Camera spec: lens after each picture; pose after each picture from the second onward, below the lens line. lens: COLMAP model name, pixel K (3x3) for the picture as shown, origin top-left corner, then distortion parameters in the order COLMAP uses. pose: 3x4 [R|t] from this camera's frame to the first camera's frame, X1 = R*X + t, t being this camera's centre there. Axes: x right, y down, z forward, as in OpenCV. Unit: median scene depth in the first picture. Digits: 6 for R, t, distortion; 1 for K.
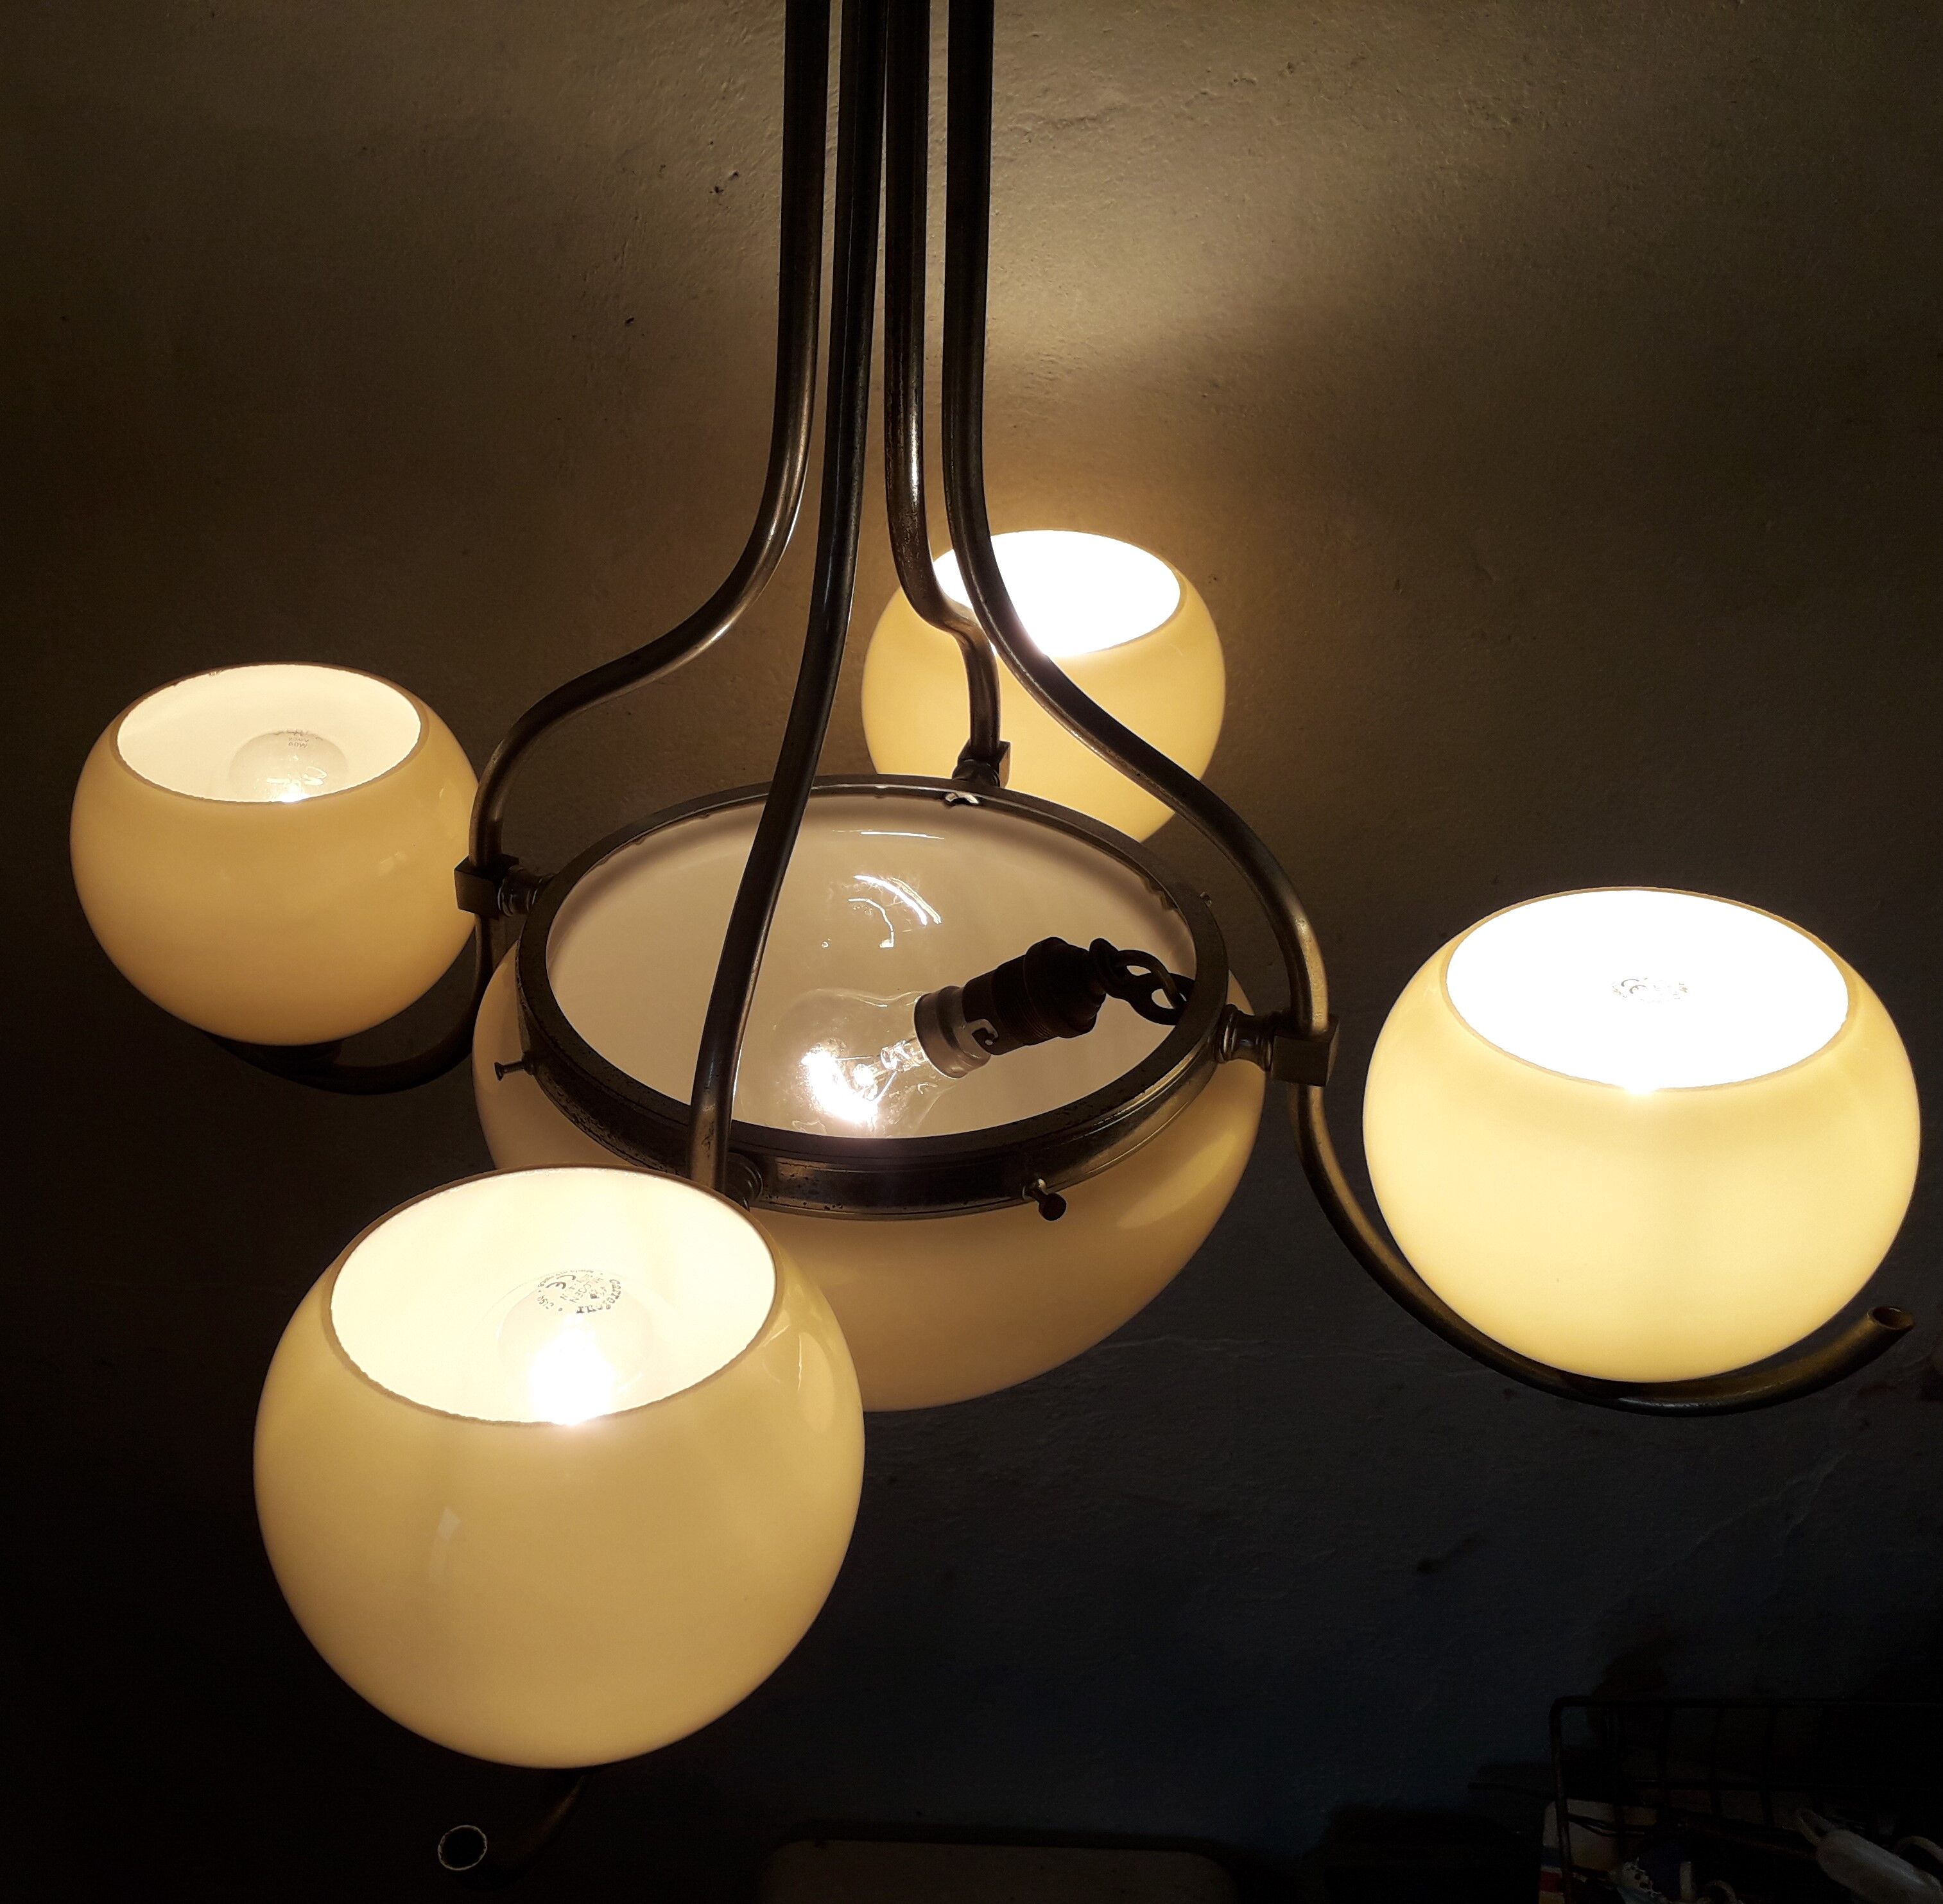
lens RADIAL K [[2329.3, 0, 971.5], [0, 2329.3, 952.0], [0, 0, 1]] dist [-0.069532, 0.090080]
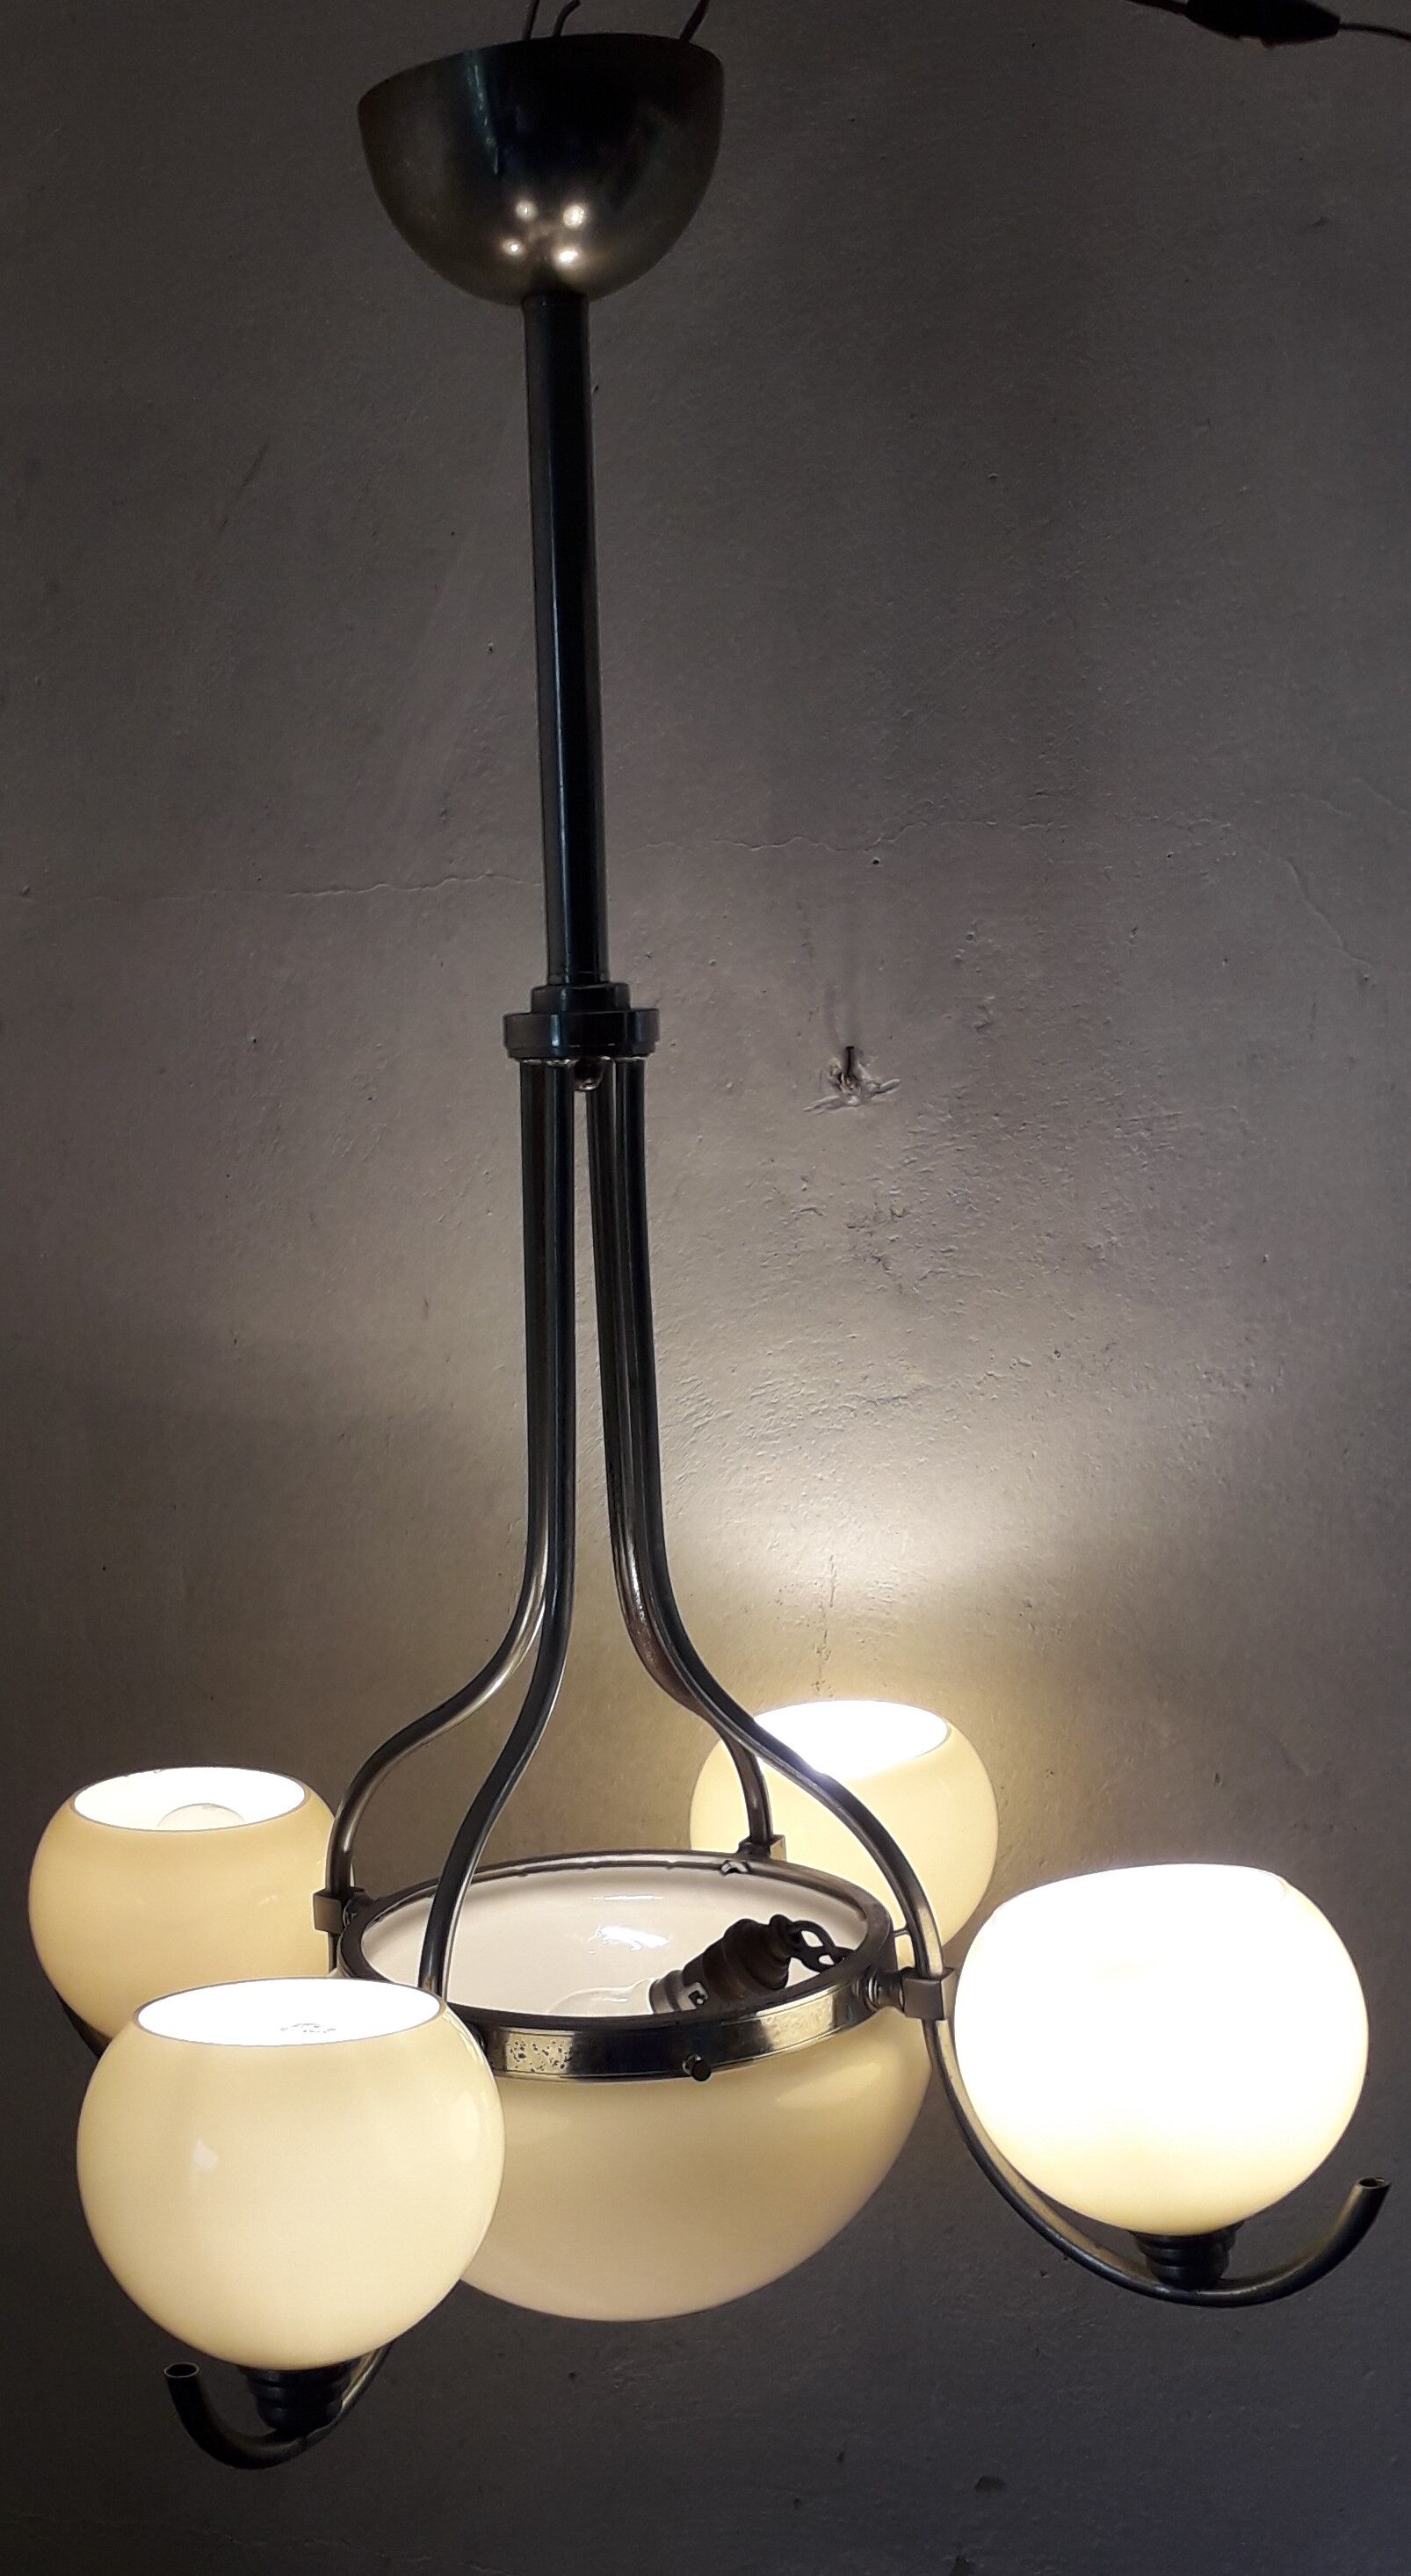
lens RADIAL K [[2012.7, 0, 705.5], [0, 2012.7, 1288.0], [0, 0, 1]] dist [0.076730, 0.002097]
pose [[0.995338, -0.047651, -0.083850, 0.053907], [0.009226, 0.912471, -0.409037, 0.059691], [0.096002, 0.406357, 0.908657, -0.080903]]
